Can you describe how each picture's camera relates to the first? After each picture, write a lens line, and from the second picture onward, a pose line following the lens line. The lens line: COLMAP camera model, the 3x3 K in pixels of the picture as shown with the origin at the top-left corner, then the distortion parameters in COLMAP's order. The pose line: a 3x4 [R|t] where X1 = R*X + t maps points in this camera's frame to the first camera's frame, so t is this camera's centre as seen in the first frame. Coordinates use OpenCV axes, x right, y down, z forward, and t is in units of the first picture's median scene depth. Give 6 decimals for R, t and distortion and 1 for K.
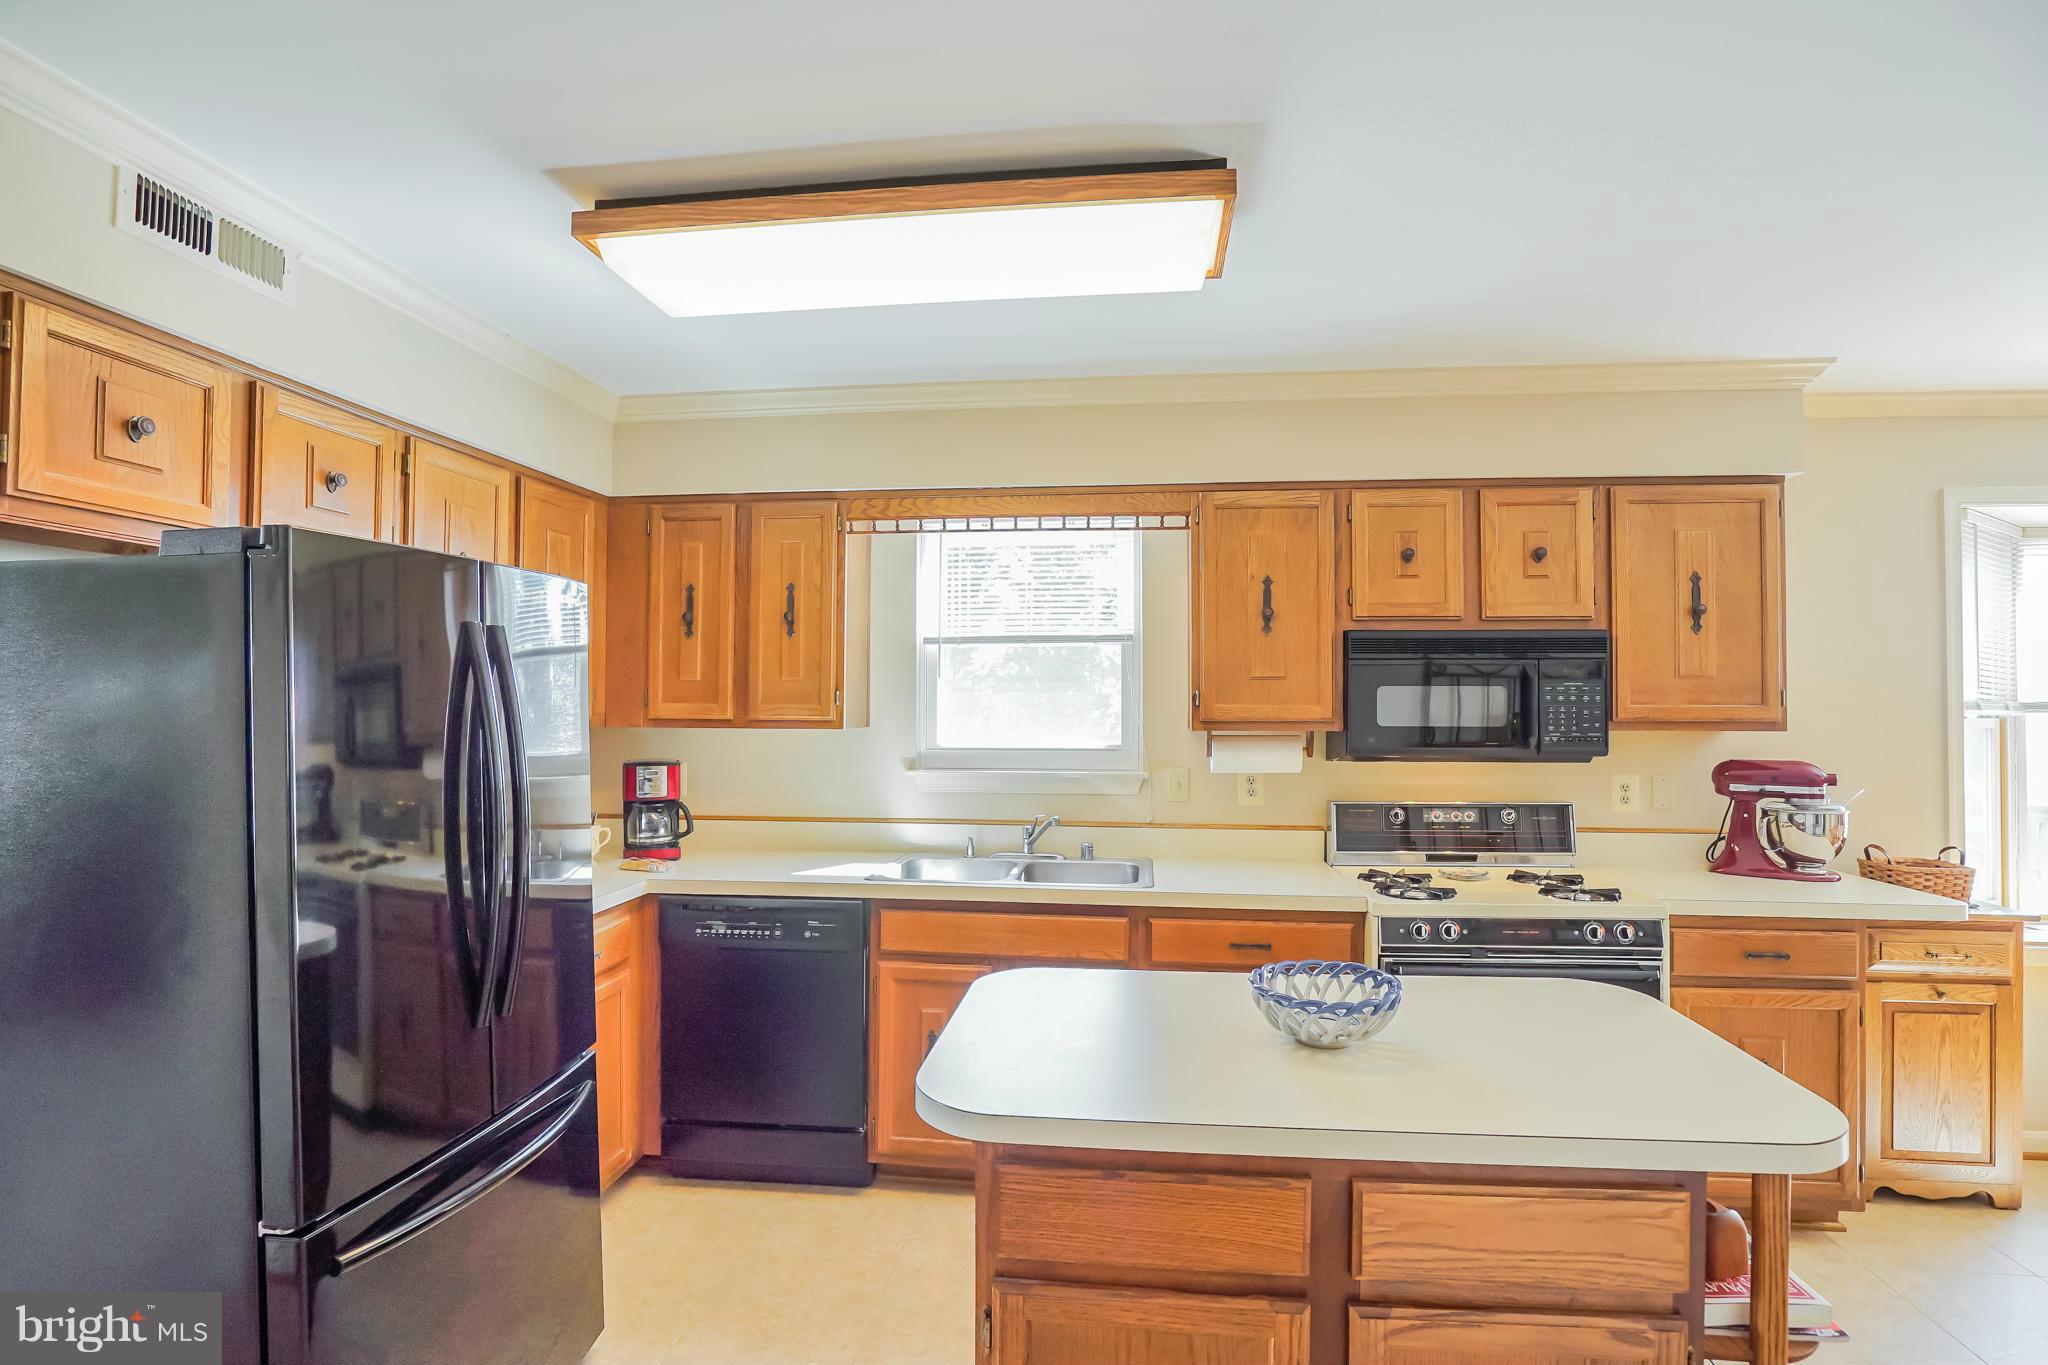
lens RADIAL K [[958.1, 0, 1019.5], [0, 958.1, 687.2], [0, 0, 1]] dist [-0.024706, 0.002732]
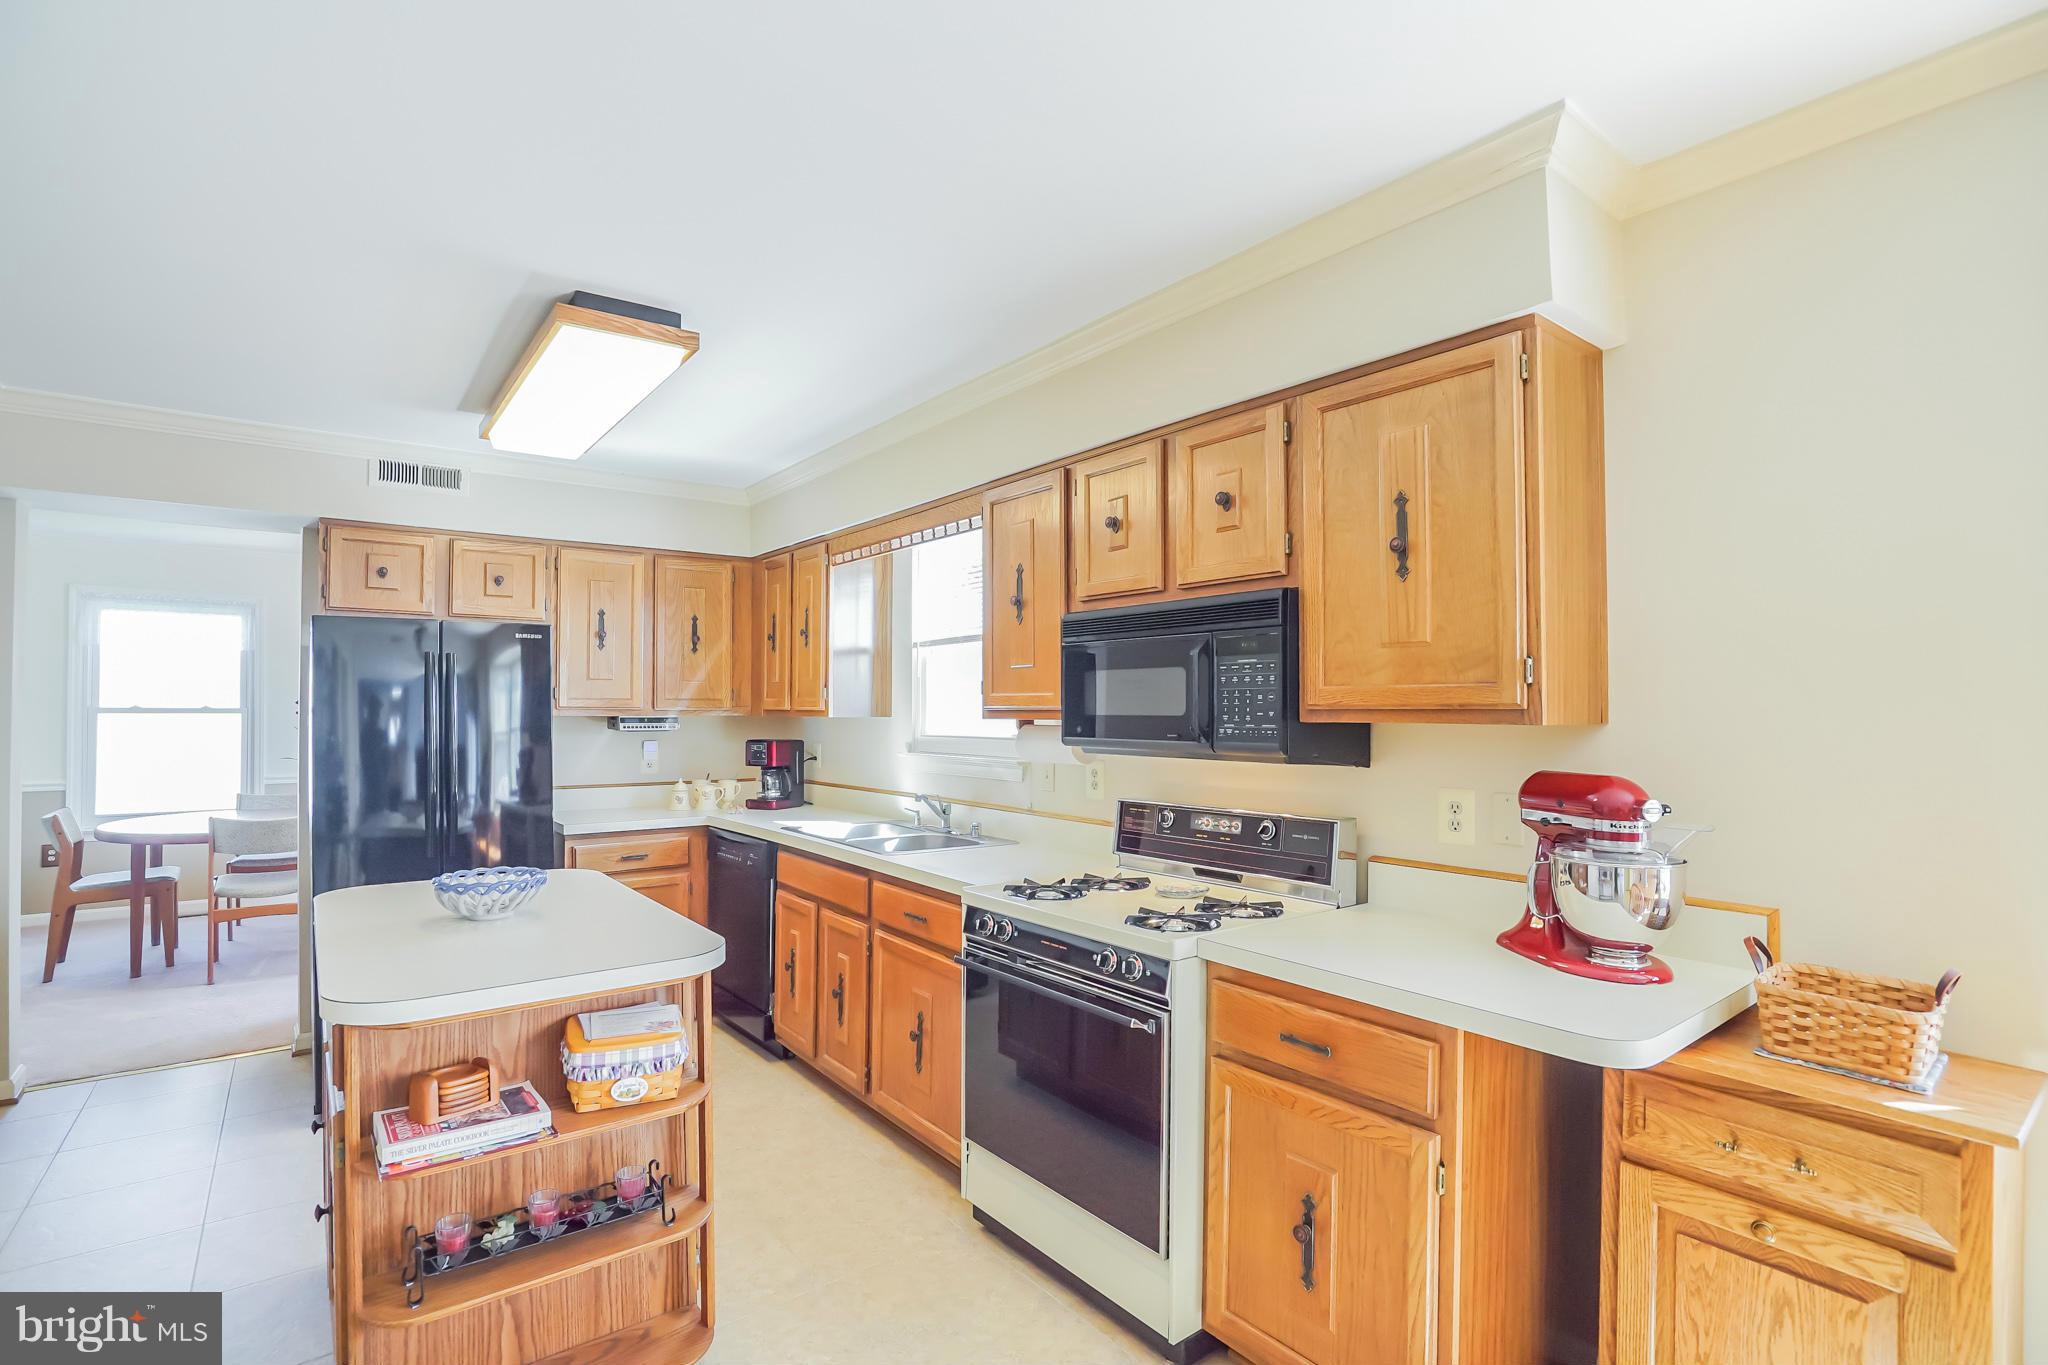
lens RADIAL K [[958.1, 0, 1014.8], [0, 958.1, 692.9], [0, 0, 1]] dist [-0.024706, 0.002732]
pose [[0.689299, -0.013997, -0.724342, 1.014944], [0.011752, 0.999898, -0.008138, 0.026733], [0.724382, -0.002903, 0.689393, 0.317764]]
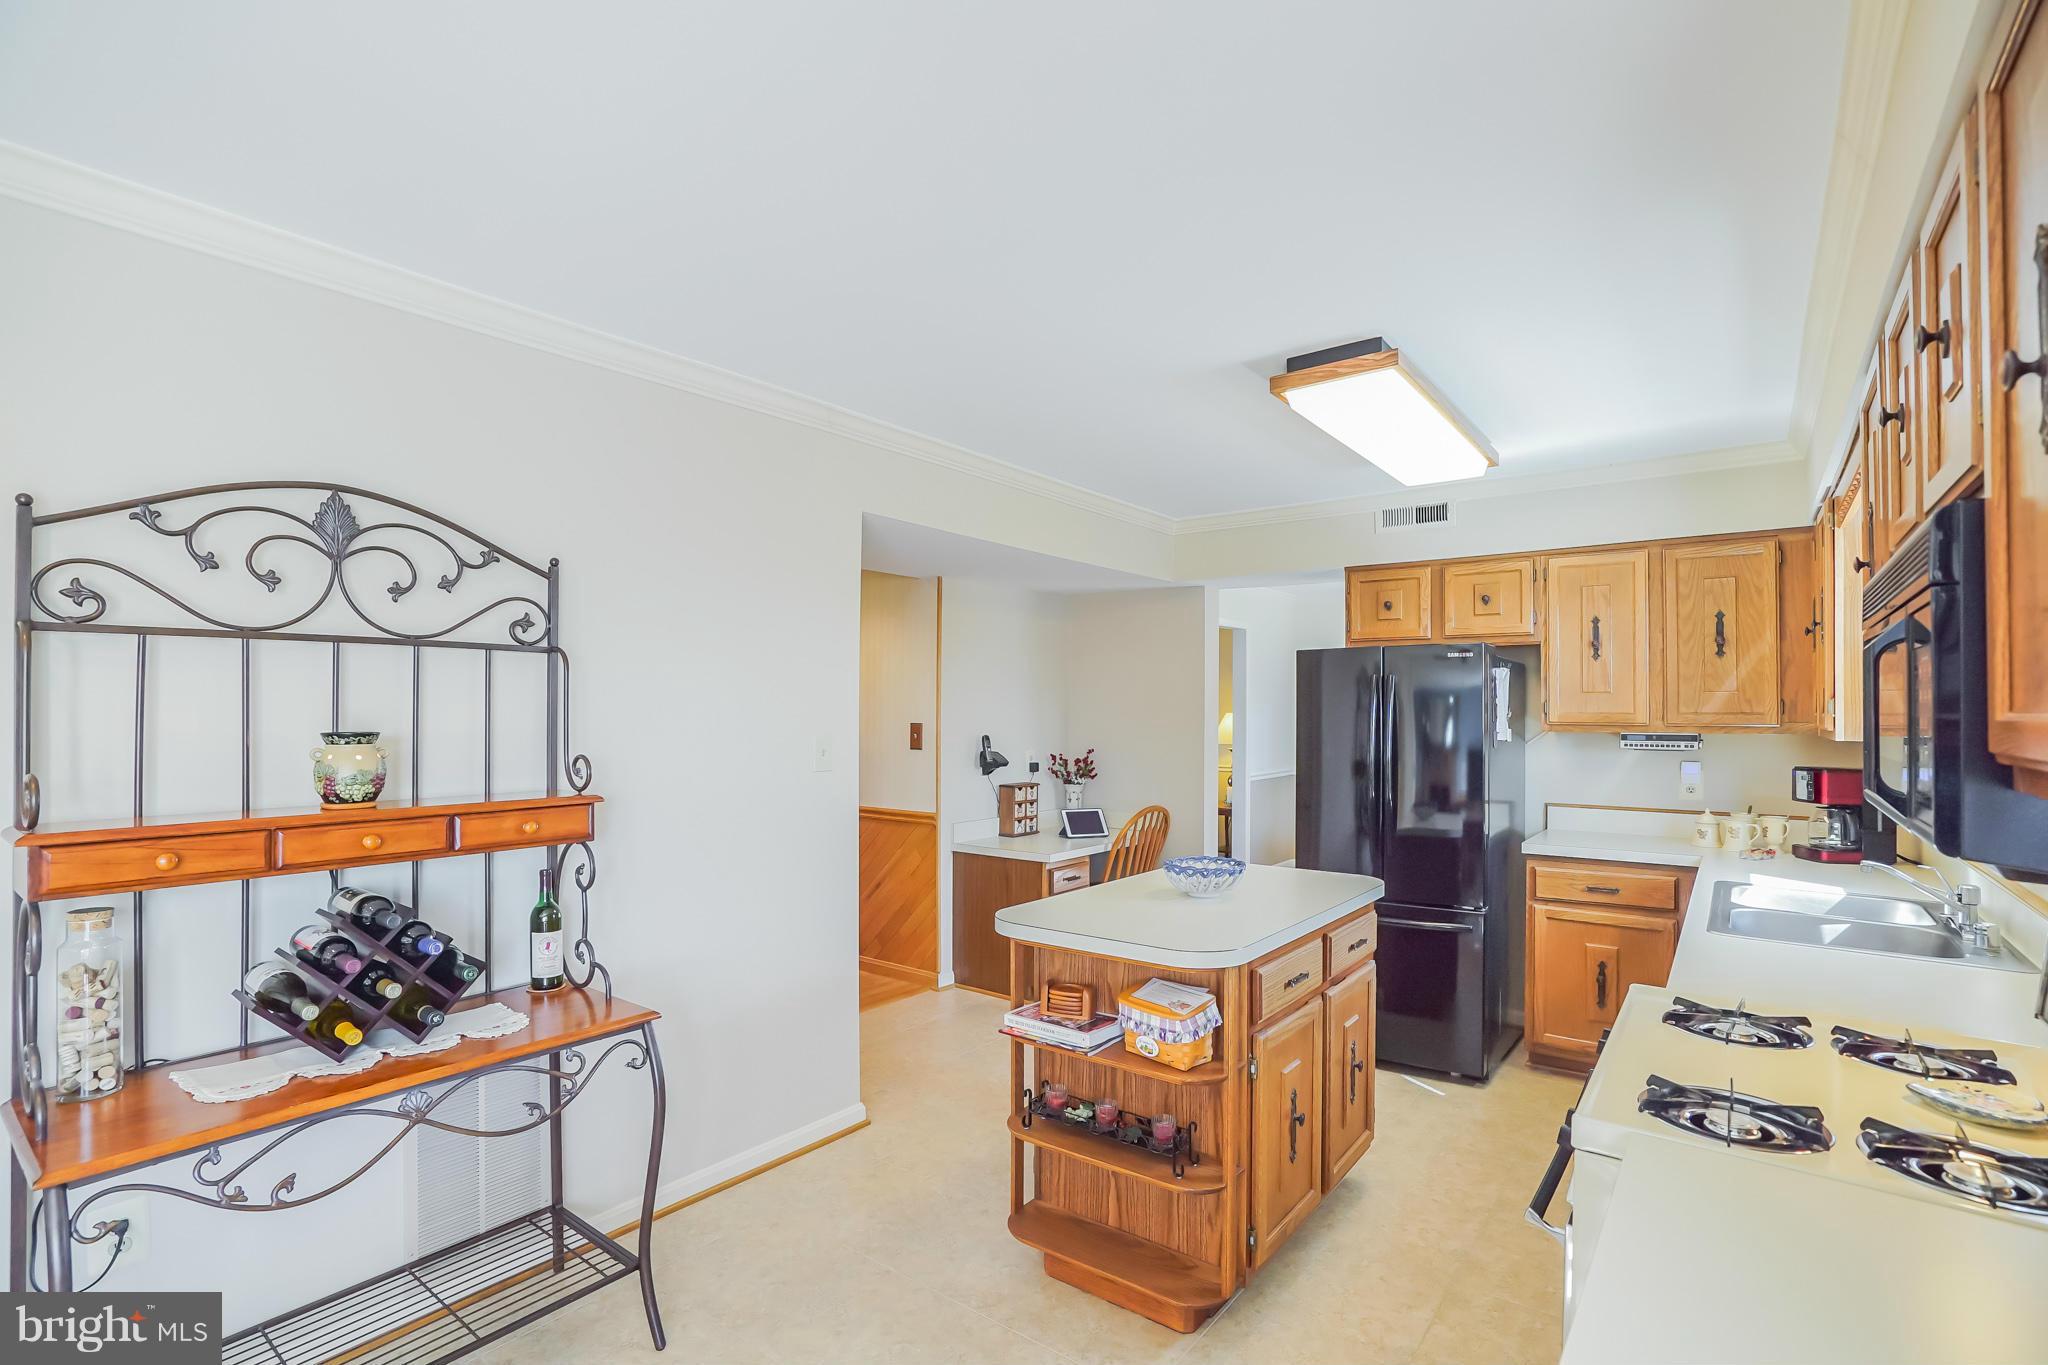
lens RADIAL K [[958.1, 0, 1006.8], [0, 958.1, 701.7], [0, 0, 1]] dist [-0.024706, 0.002732]
pose [[-0.517025, -0.010463, -0.855906, 1.100349], [0.009912, 0.999785, -0.018210, 0.015806], [0.855913, -0.017899, -0.516810, 0.862361]]
